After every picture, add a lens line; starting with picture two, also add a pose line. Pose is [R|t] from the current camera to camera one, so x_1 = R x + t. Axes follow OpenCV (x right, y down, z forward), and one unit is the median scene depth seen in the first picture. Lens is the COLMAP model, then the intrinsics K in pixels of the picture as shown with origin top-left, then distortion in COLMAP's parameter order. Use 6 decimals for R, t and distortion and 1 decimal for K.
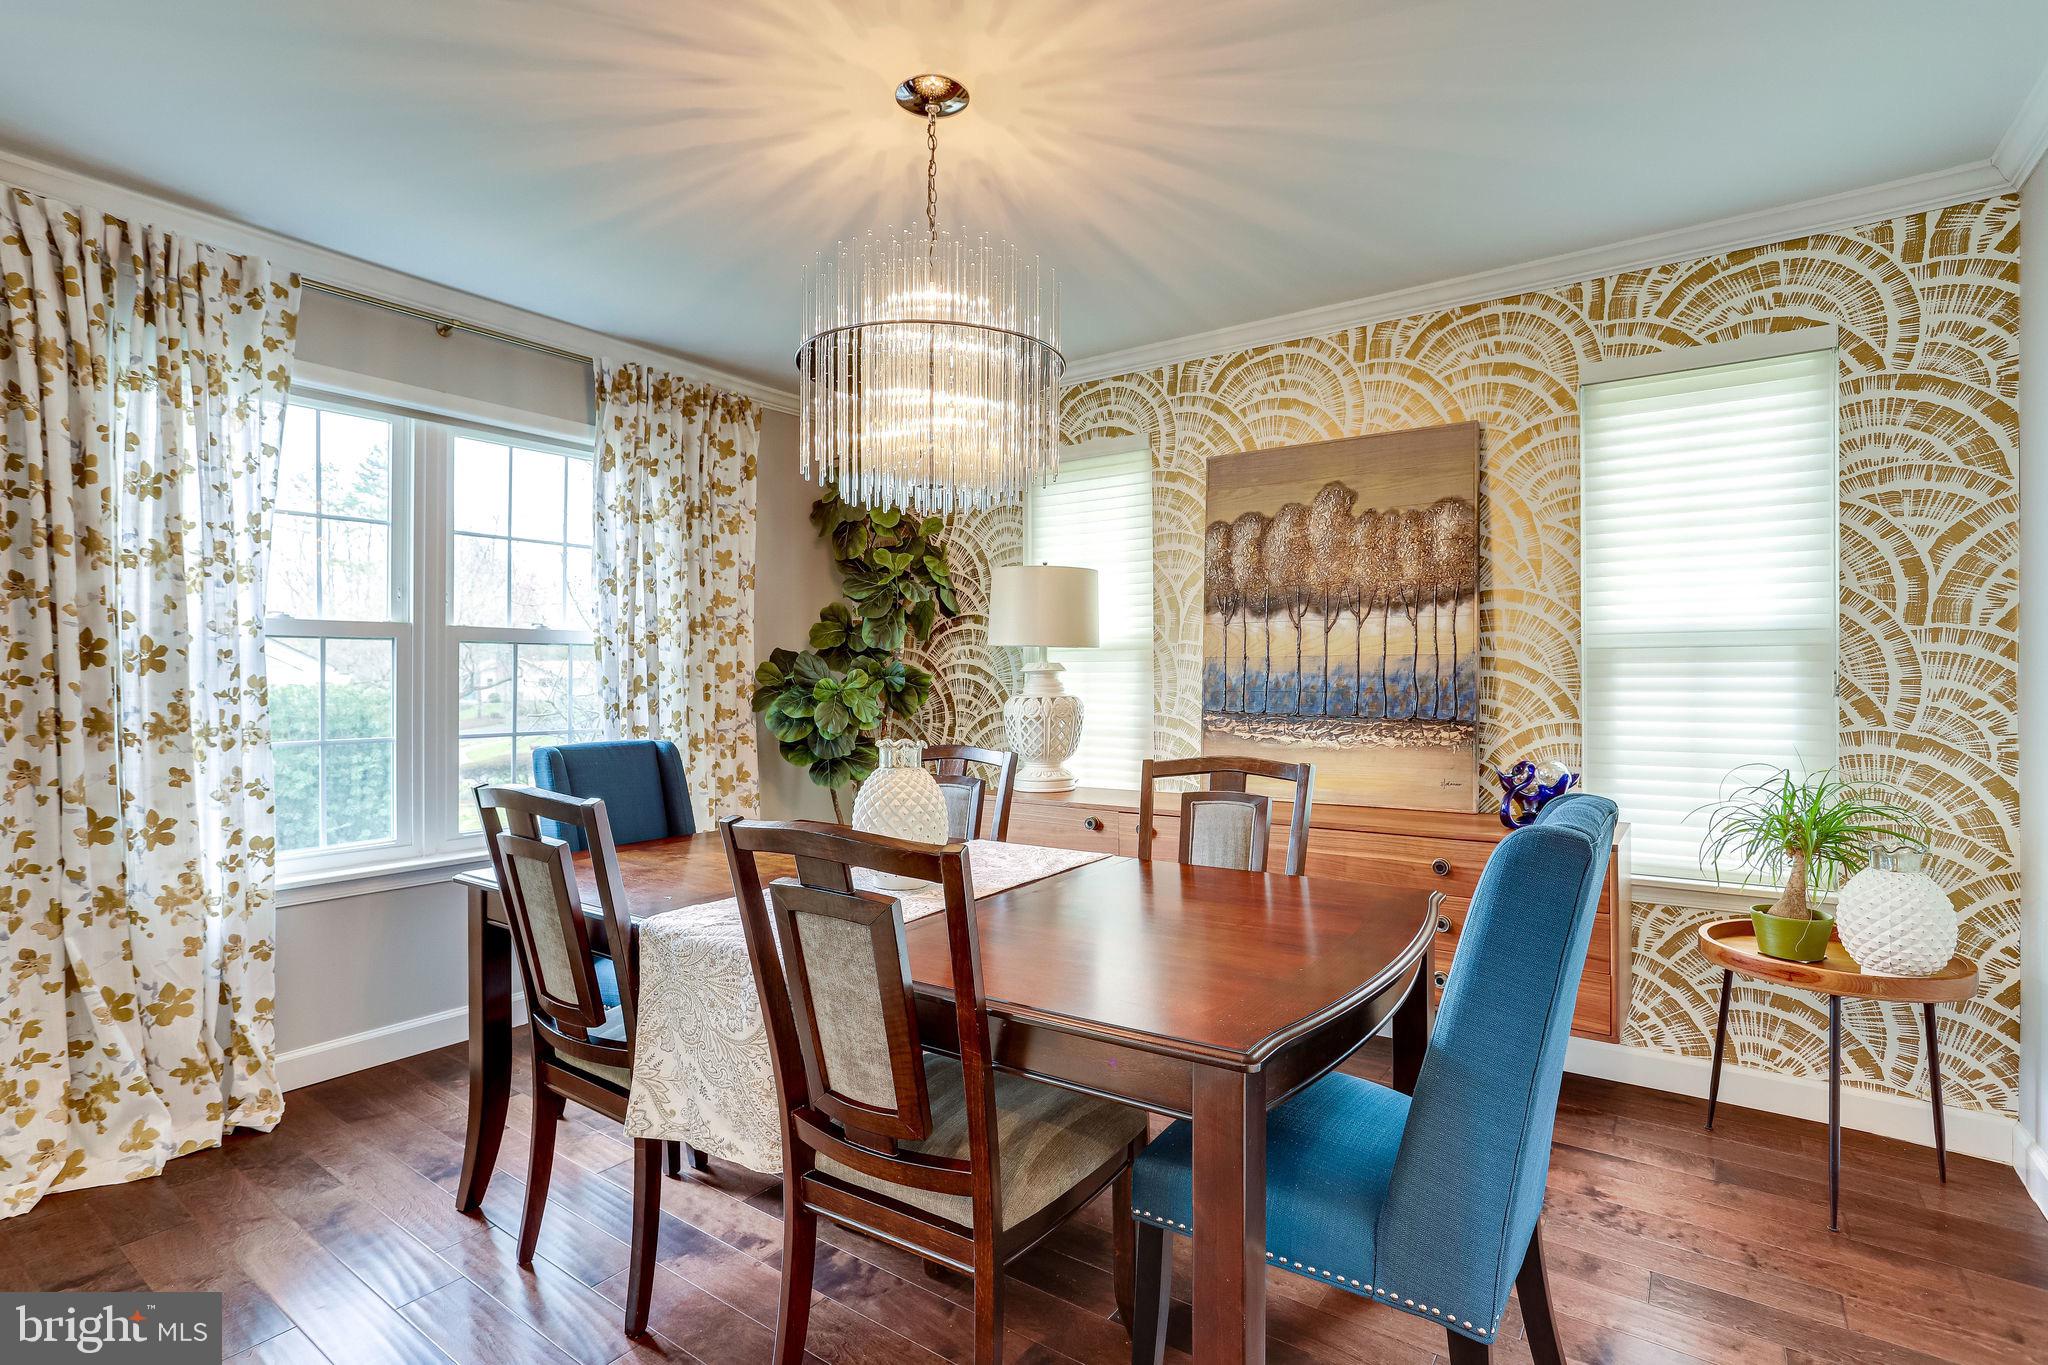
lens RADIAL K [[982.0, 0, 1006.5], [0, 982.0, 676.5], [0, 0, 1]] dist [-0.047587, 0.024005]
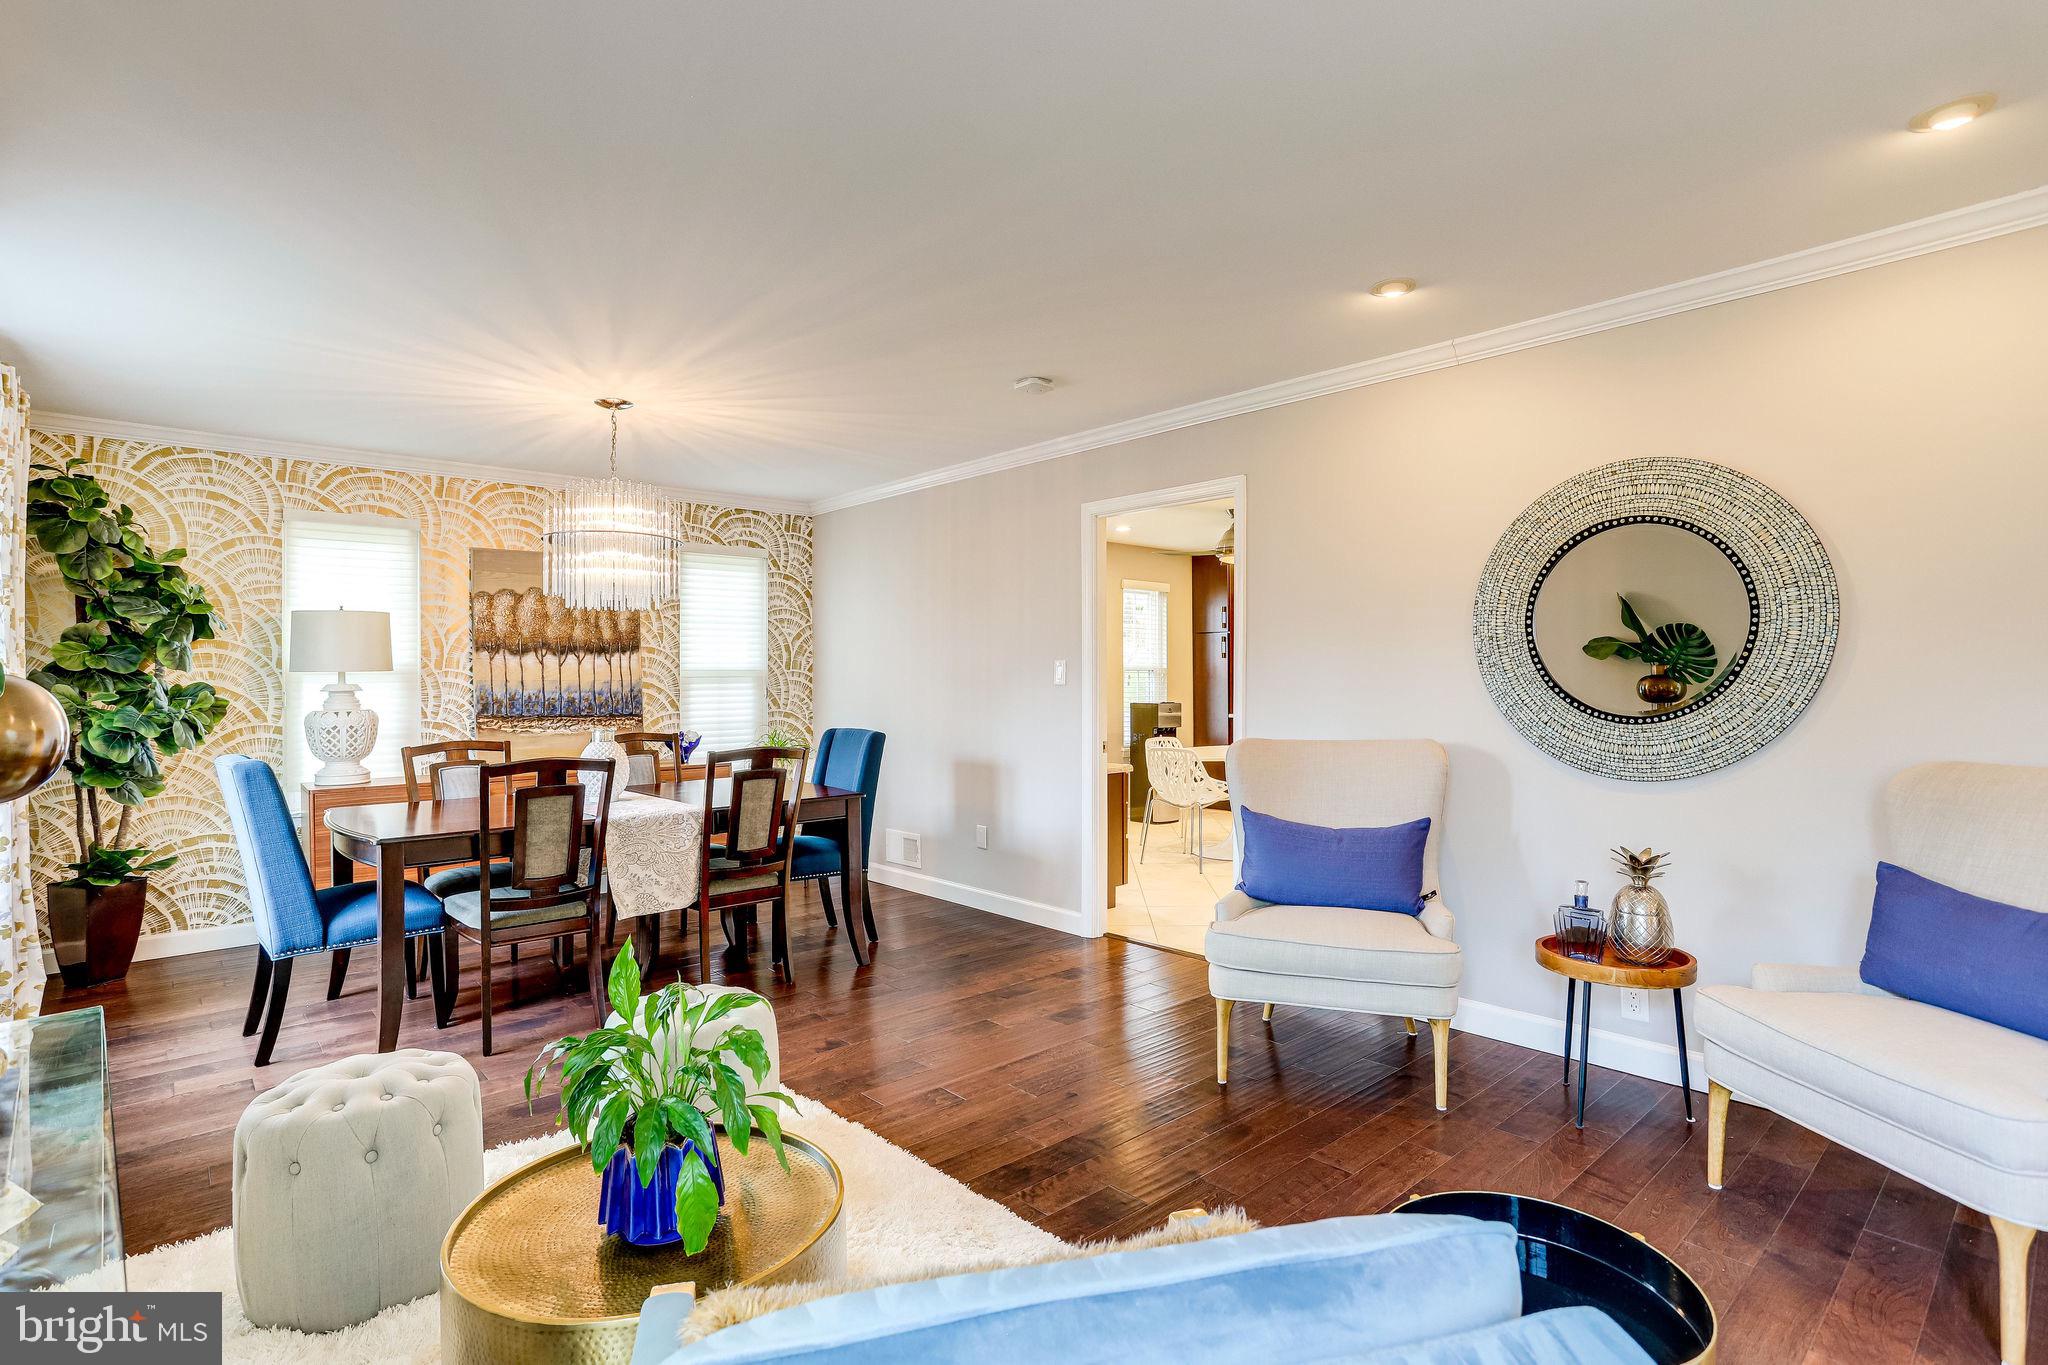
lens RADIAL K [[982.0, 0, 990.2], [0, 982.0, 680.5], [0, 0, 1]] dist [-0.047587, 0.024005]
pose [[0.243580, -0.002051, 0.969879, -1.328582], [0.005818, 0.999983, 0.000654, -0.020217], [-0.969863, 0.005483, 0.243588, -0.167742]]
